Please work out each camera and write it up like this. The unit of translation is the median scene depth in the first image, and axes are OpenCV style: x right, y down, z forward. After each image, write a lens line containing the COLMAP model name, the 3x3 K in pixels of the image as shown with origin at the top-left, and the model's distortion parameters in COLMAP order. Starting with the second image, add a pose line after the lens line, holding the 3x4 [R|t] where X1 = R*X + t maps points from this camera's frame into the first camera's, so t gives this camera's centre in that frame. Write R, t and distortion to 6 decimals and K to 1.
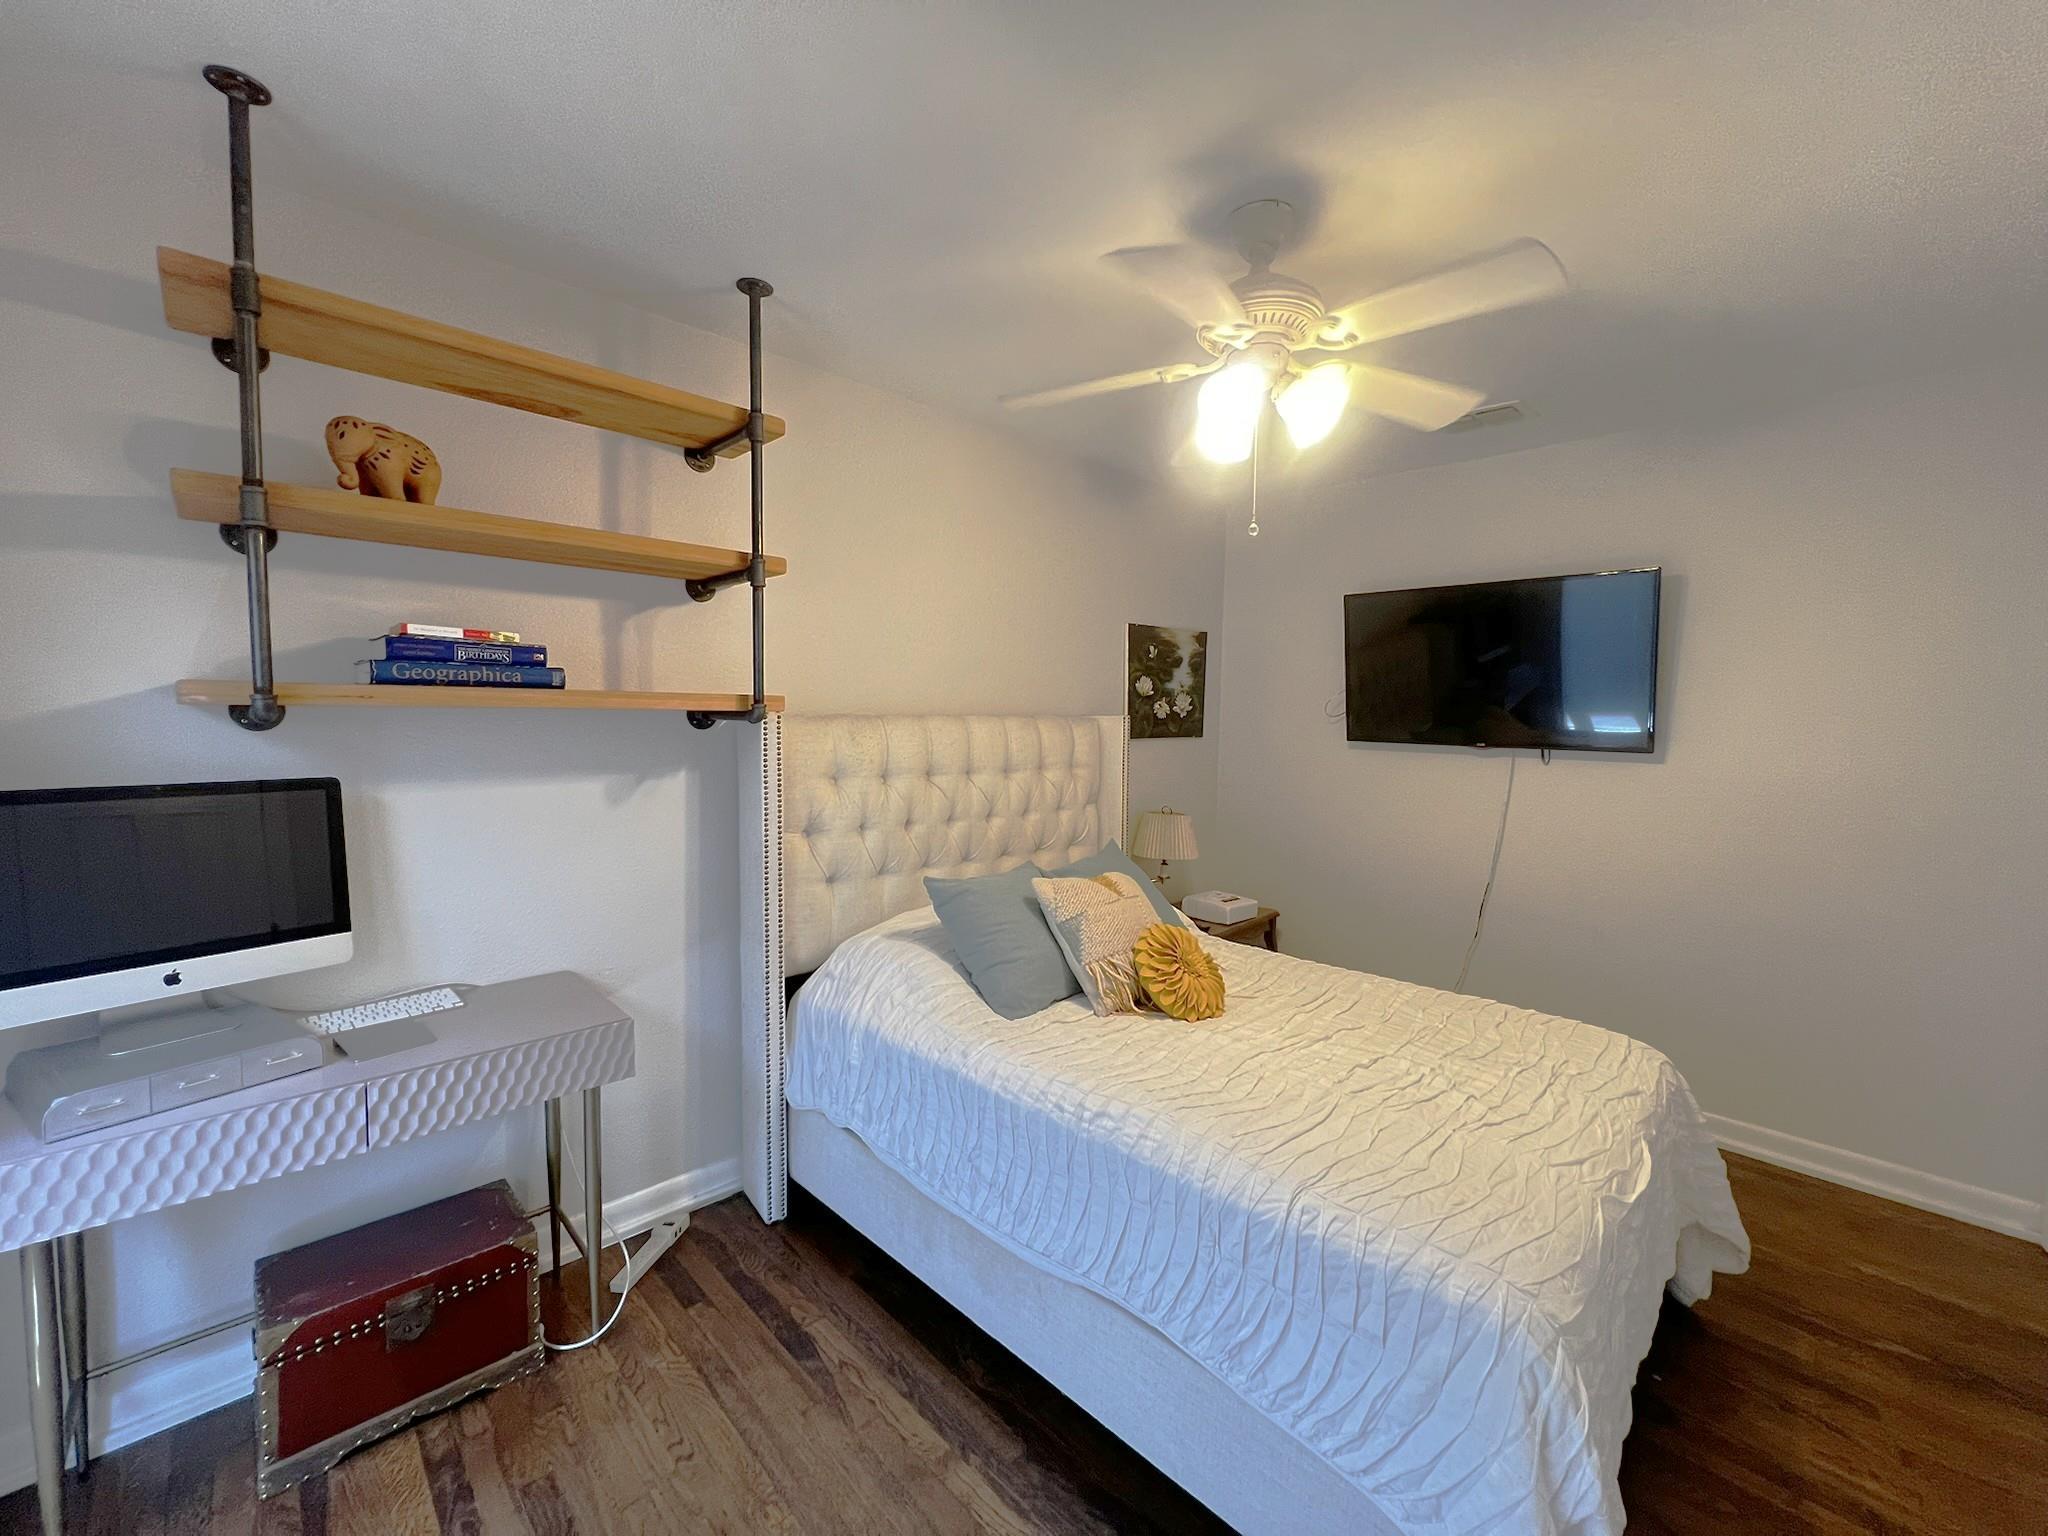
lens RADIAL K [[823.0, 0, 1020.9], [0, 823.0, 763.5], [0, 0, 1]] dist [-0.001708, 0.000016]
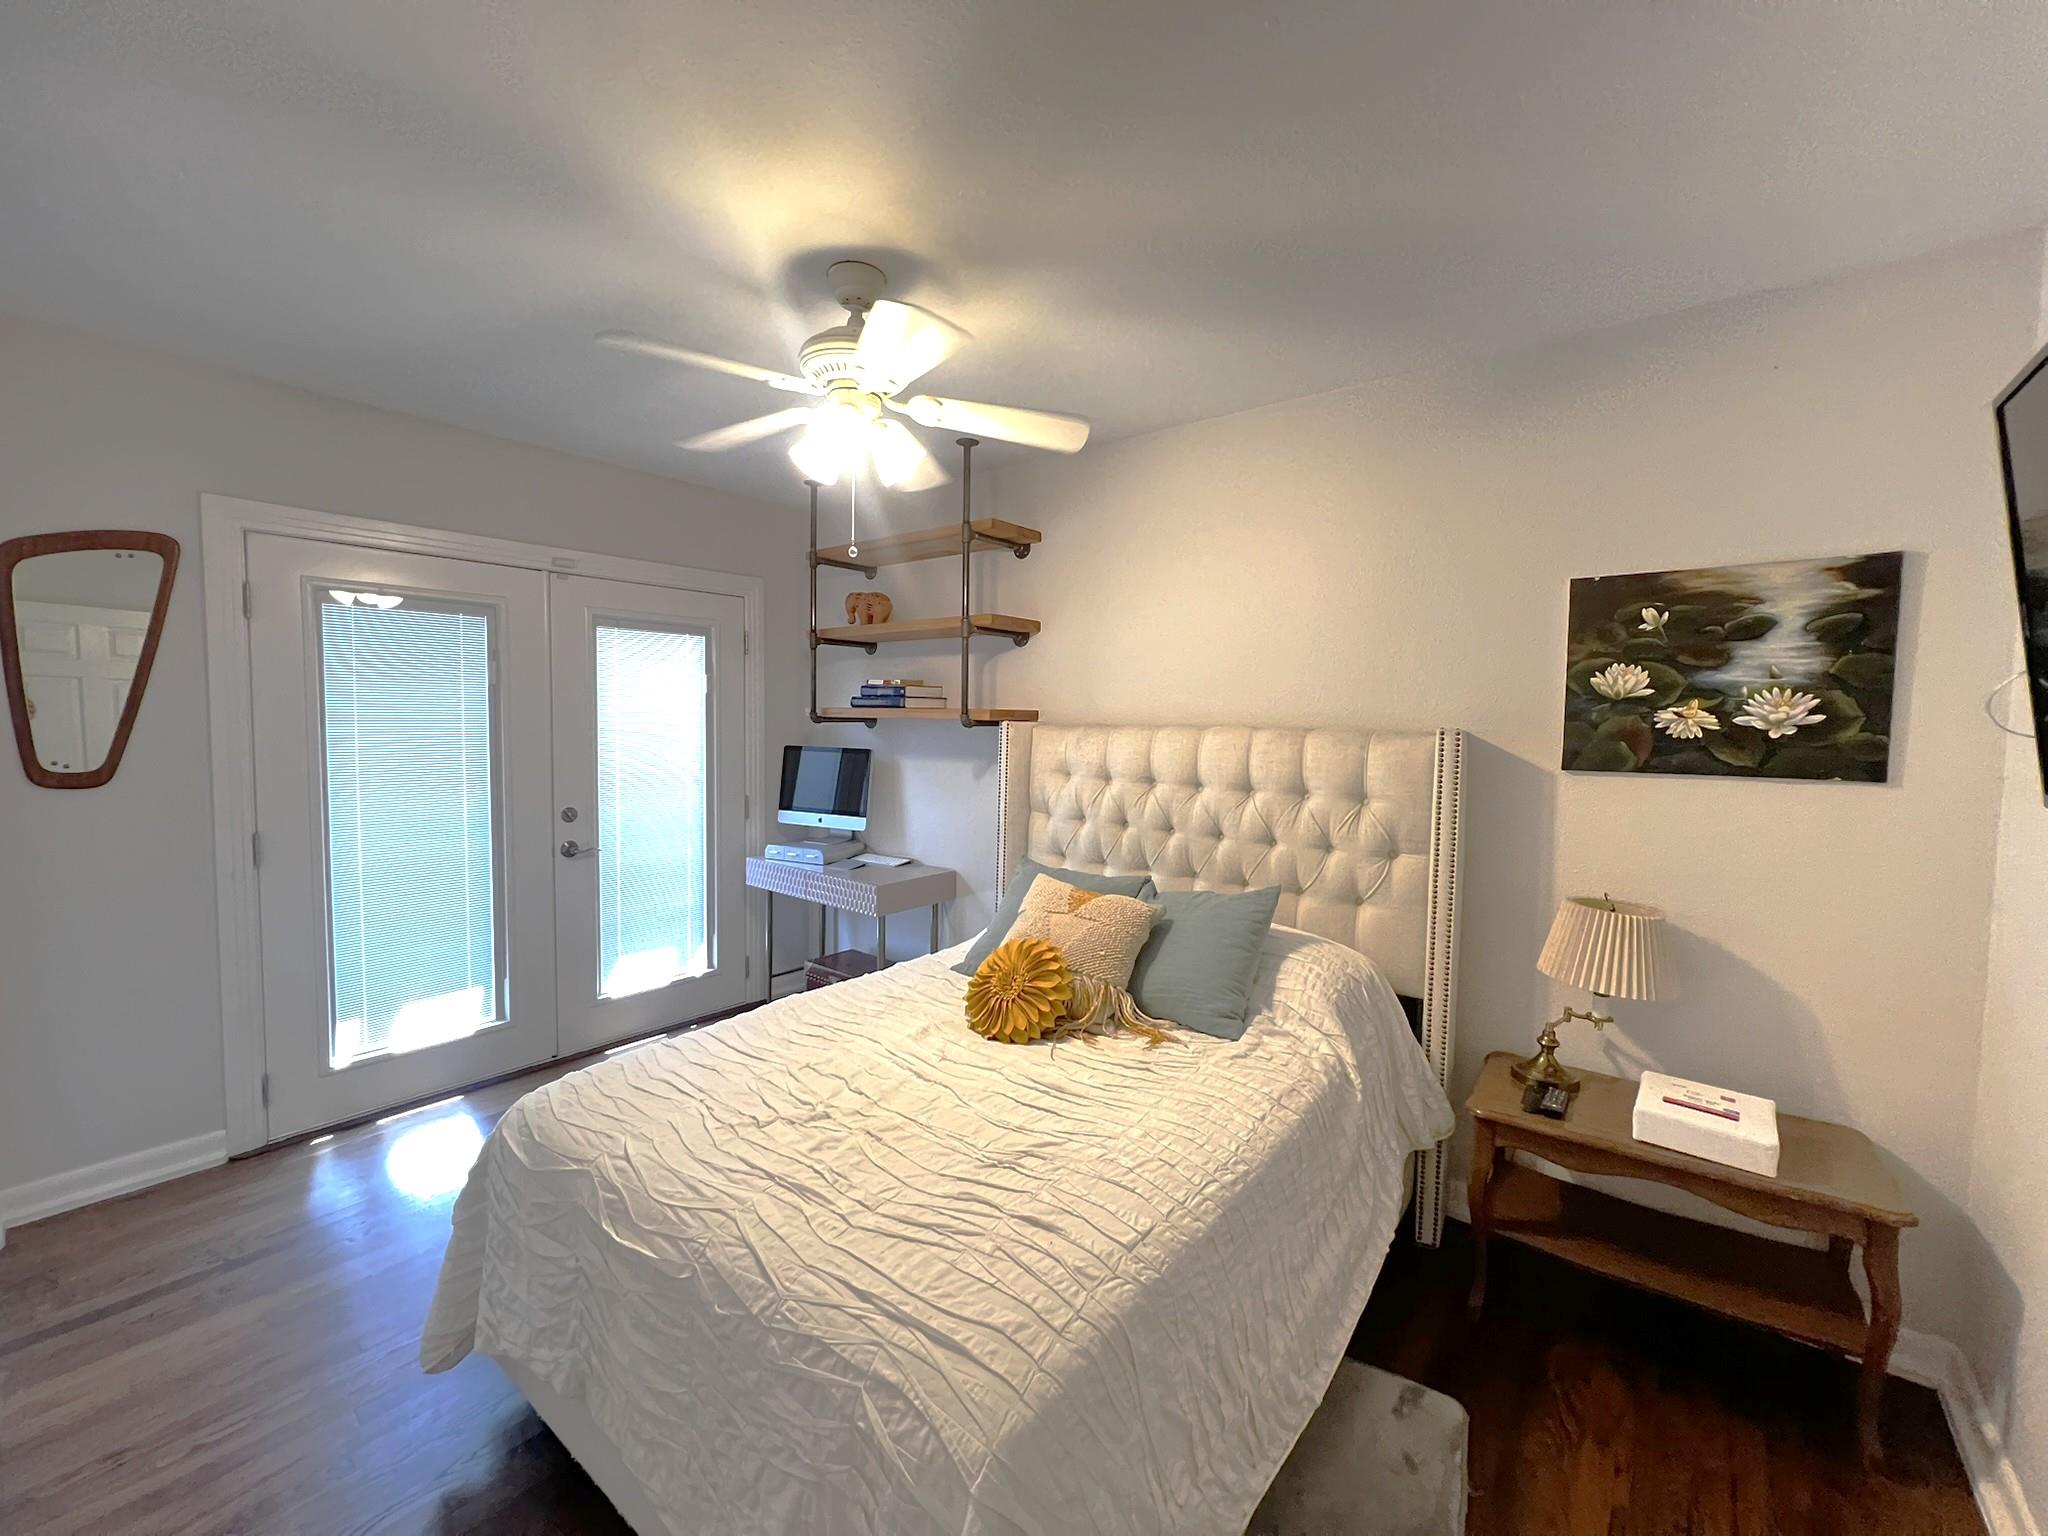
lens RADIAL K [[823.0, 0, 1020.9], [0, 823.0, 763.5], [0, 0, 1]] dist [-0.001708, 0.000016]
pose [[0.121457, 0.045085, -0.991572, 0.678659], [-0.074051, 0.996596, 0.036243, -0.026645], [0.989831, 0.069025, 0.124382, 0.522228]]
